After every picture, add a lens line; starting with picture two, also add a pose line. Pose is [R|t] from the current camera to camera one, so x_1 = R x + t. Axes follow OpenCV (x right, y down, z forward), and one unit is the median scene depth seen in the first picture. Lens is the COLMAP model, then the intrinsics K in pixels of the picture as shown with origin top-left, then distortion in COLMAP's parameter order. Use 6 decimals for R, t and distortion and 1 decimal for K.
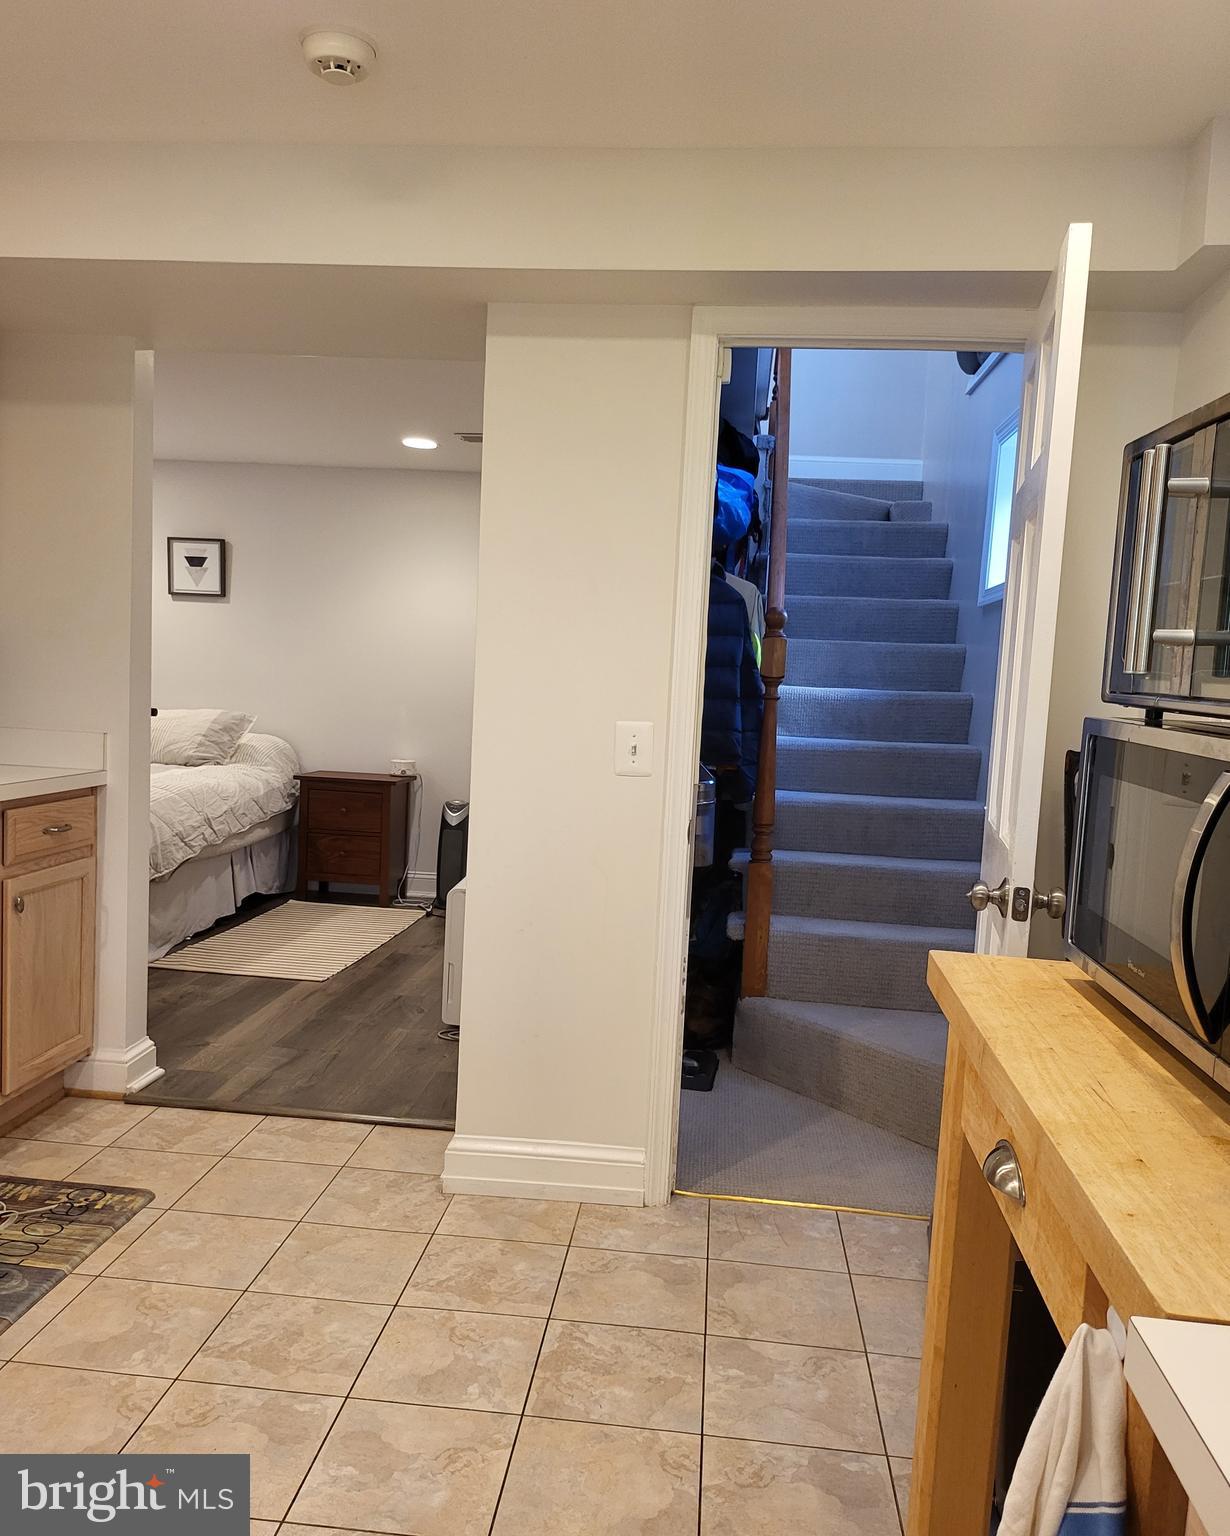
lens RADIAL K [[1181.3, 0, 599.6], [0, 1181.3, 790.3], [0, 0, 1]] dist [0.069721, -0.085598]
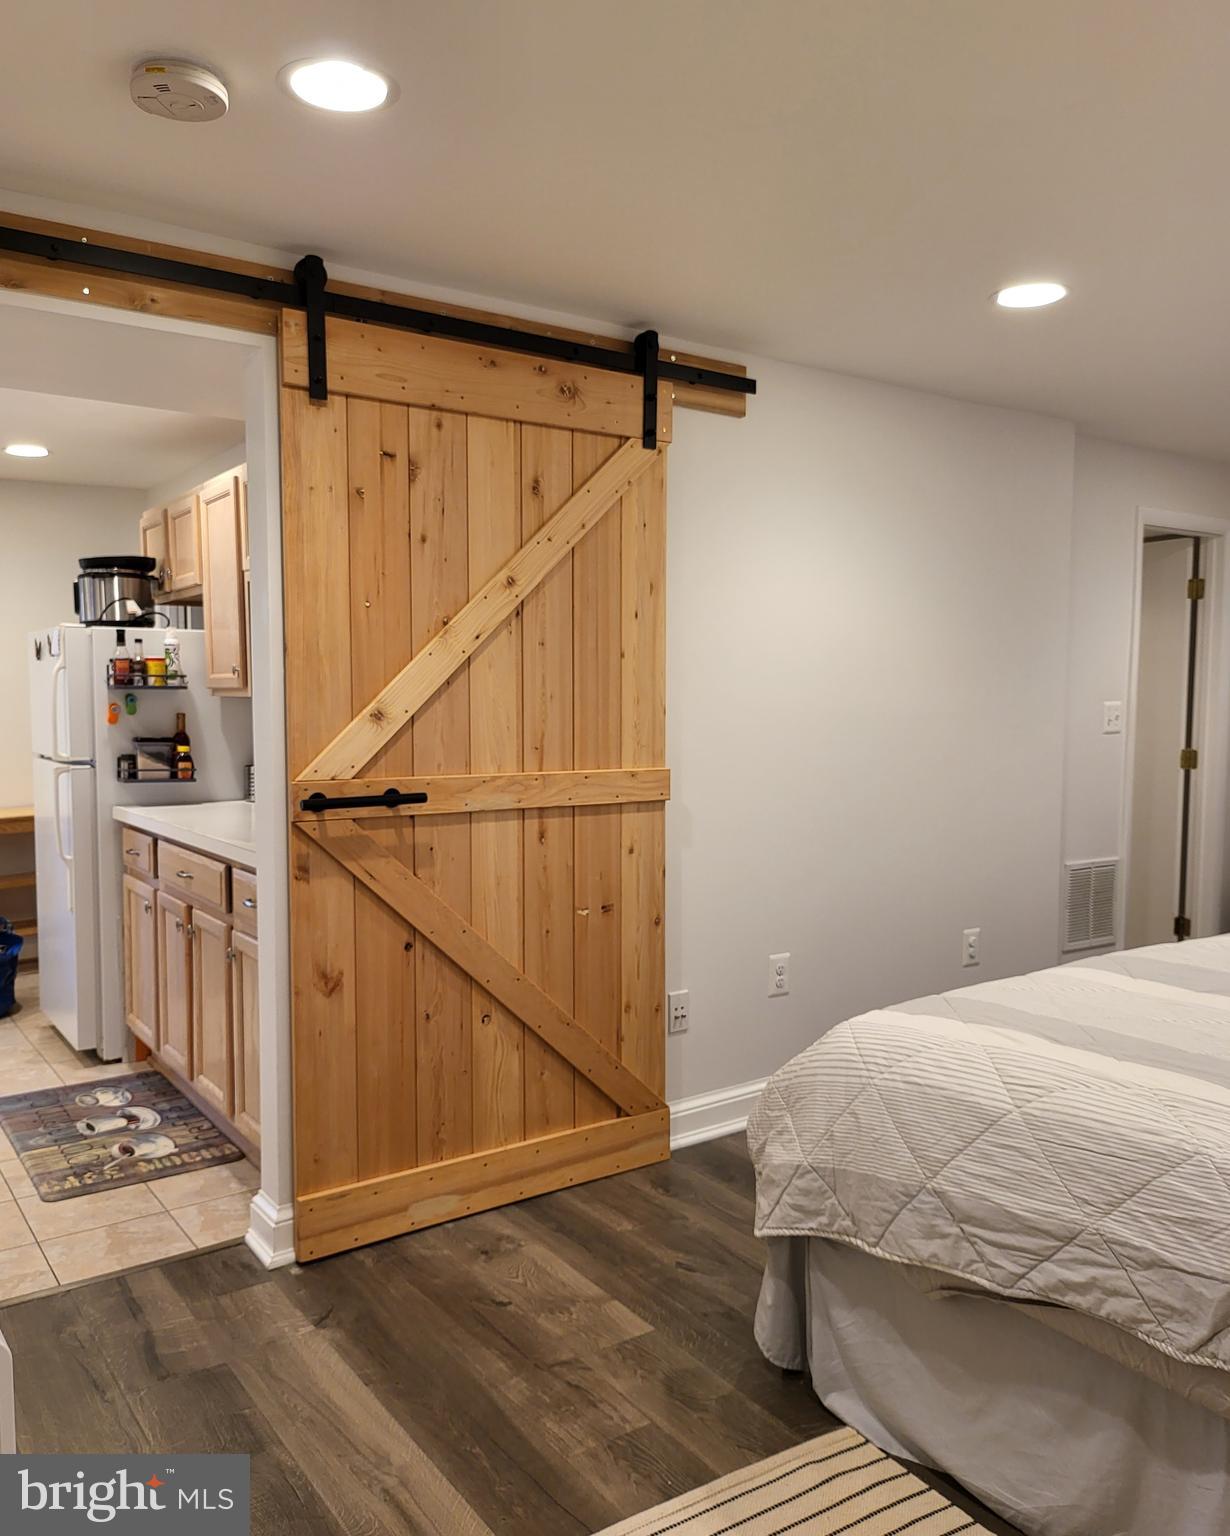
lens RADIAL K [[1181.3, 0, 599.6], [0, 1181.3, 790.3], [0, 0, 1]] dist [0.069721, -0.085598]
pose [[-0.749825, 0.001071, -0.661635, -0.014270], [-0.102623, 0.987708, 0.117901, -0.194355], [0.653629, 0.156304, -0.740499, 1.774547]]
